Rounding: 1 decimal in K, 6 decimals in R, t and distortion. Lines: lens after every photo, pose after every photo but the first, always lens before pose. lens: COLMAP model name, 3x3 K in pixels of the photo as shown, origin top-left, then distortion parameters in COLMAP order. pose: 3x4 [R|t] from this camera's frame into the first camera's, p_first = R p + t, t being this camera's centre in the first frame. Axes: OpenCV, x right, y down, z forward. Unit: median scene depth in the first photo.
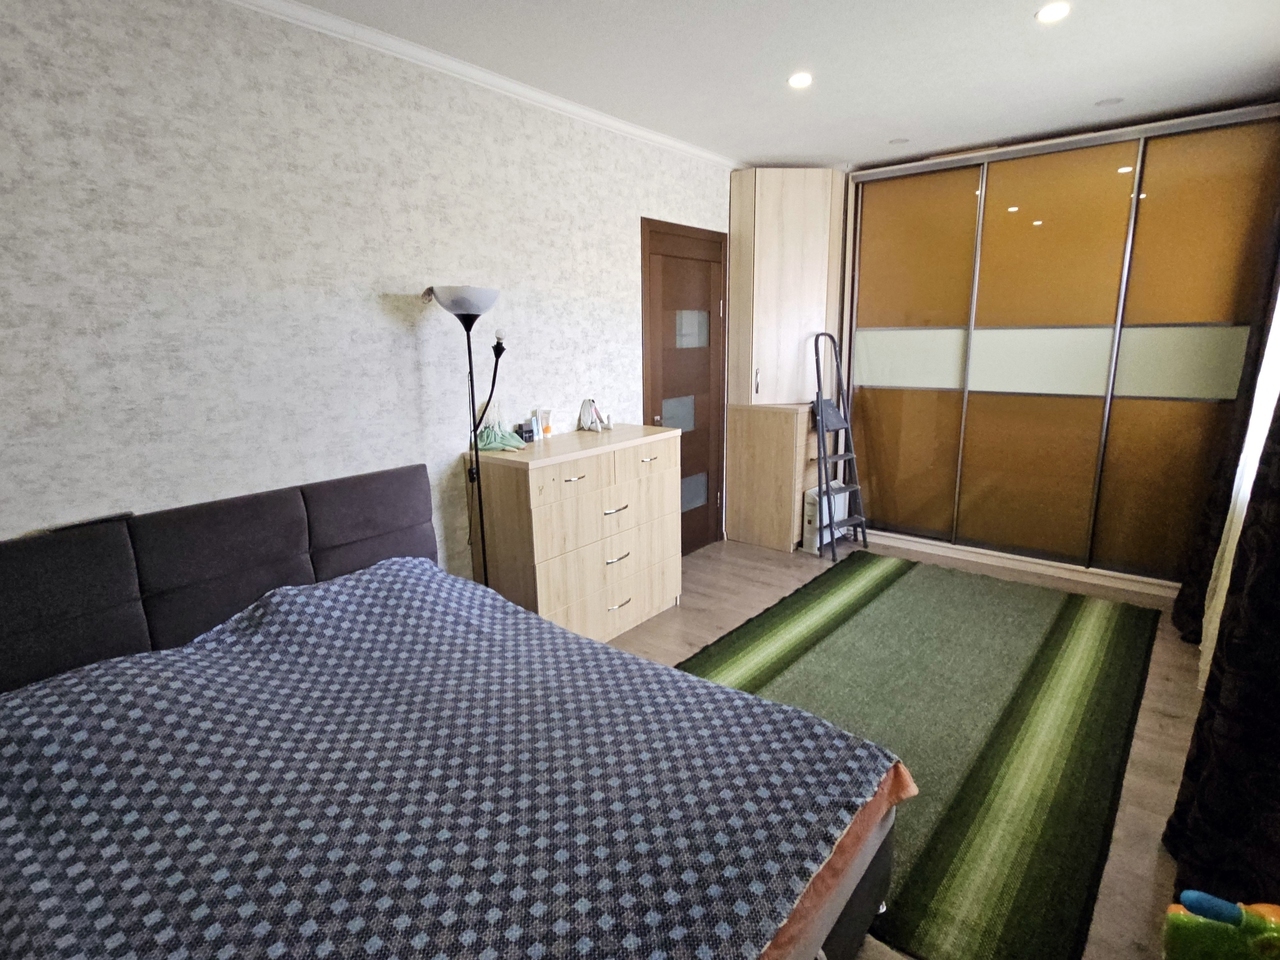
lens RADIAL K [[660.6, 0, 645.5], [0, 660.6, 480.0], [0, 0, 1]] dist [-0.000024, -0.000285]
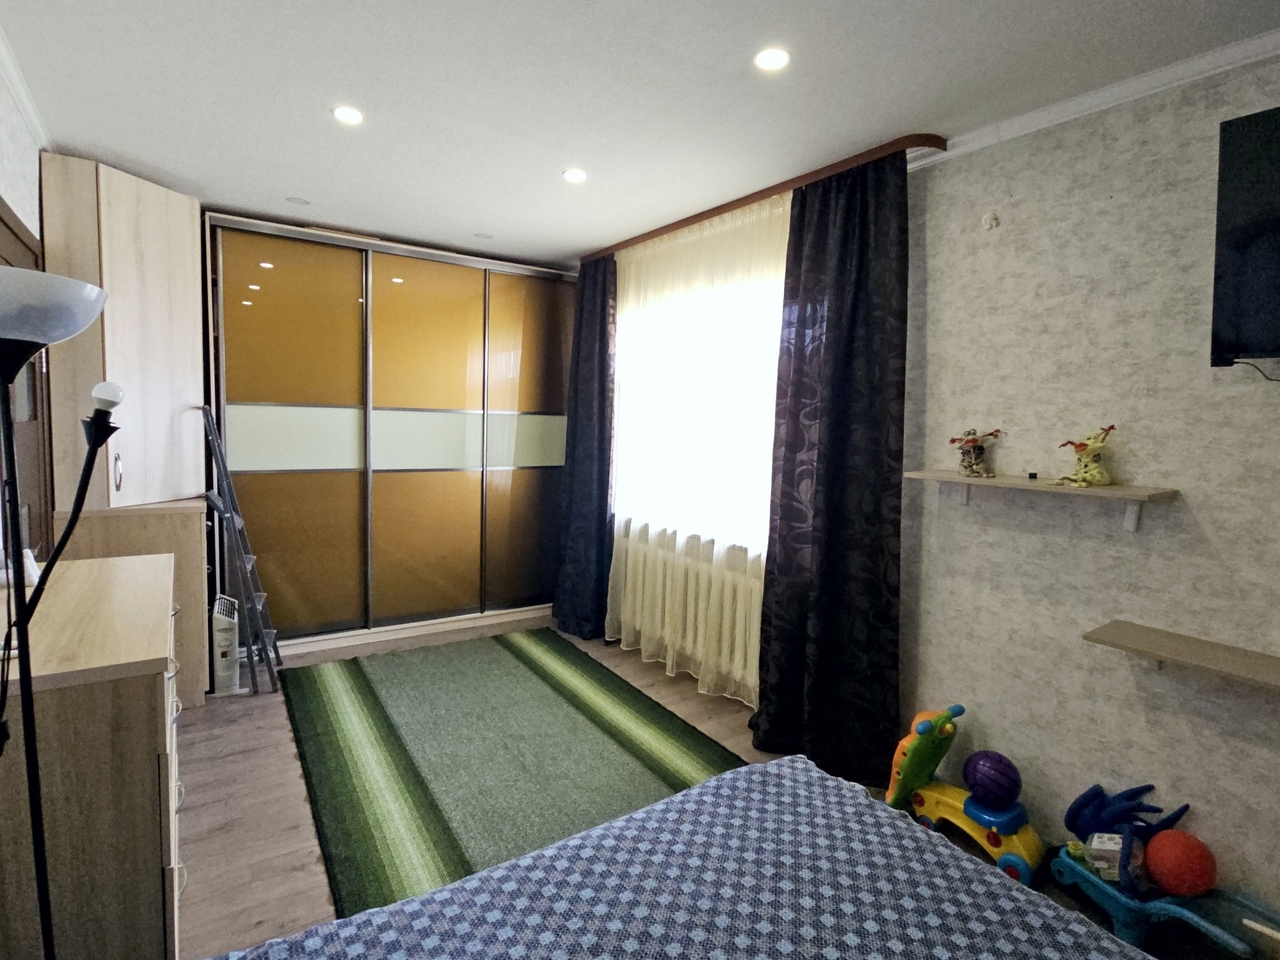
lens RADIAL K [[660.6, 0, 645.5], [0, 660.6, 480.0], [0, 0, 1]] dist [-0.000024, -0.000285]
pose [[0.289879, -0.065710, 0.954805, -0.346940], [0.172949, 0.984812, 0.015268, -0.066201], [-0.941307, 0.160707, 0.296841, 0.330098]]
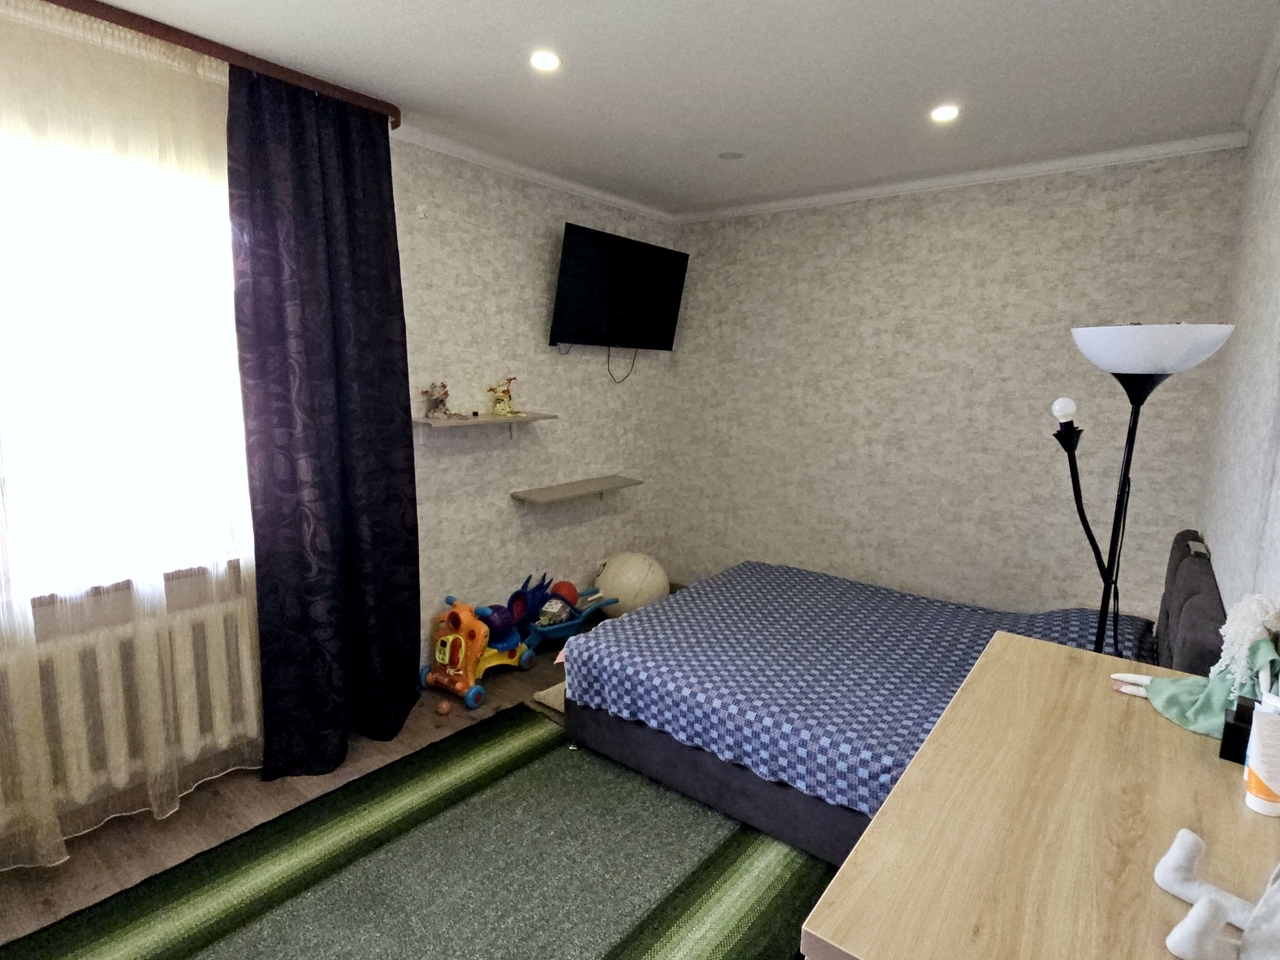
lens RADIAL K [[660.6, 0, 645.5], [0, 660.6, 480.0], [0, 0, 1]] dist [-0.000024, -0.000285]
pose [[-0.999852, 0.002256, -0.017049, 0.089470], [-0.004185, 0.929654, 0.368410, -0.226009], [0.016681, 0.368427, -0.929507, 0.966731]]
